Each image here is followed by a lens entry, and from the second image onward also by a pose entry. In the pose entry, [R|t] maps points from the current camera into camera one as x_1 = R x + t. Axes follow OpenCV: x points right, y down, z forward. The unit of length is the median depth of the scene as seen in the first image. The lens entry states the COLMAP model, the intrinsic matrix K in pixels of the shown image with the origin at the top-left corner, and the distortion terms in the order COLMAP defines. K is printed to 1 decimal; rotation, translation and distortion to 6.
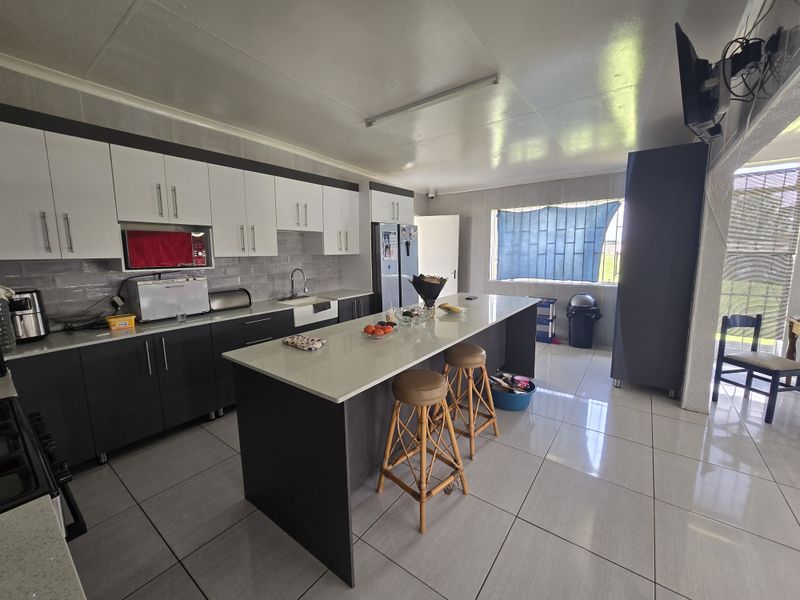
lens RADIAL K [[326.3, 0, 405.1], [0, 326.3, 297.3], [0, 0, 1]] dist [0.002719, 0.000072]
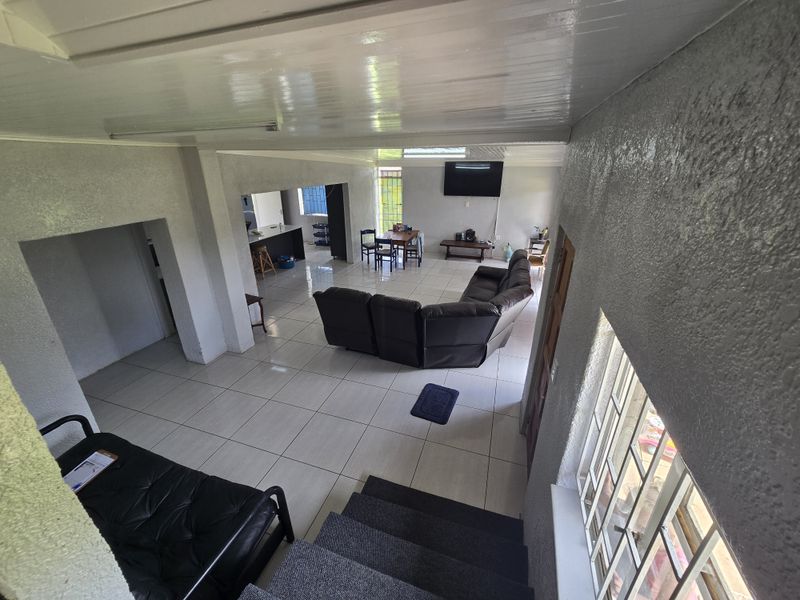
lens RADIAL K [[326.3, 0, 399.8], [0, 326.3, 297.0], [0, 0, 1]] dist [0.002719, 0.000072]
pose [[0.960478, -0.097628, 0.260673, 0.454812], [0.032899, 0.969727, 0.241966, -0.048478], [-0.276404, -0.223827, 0.934613, -1.695218]]
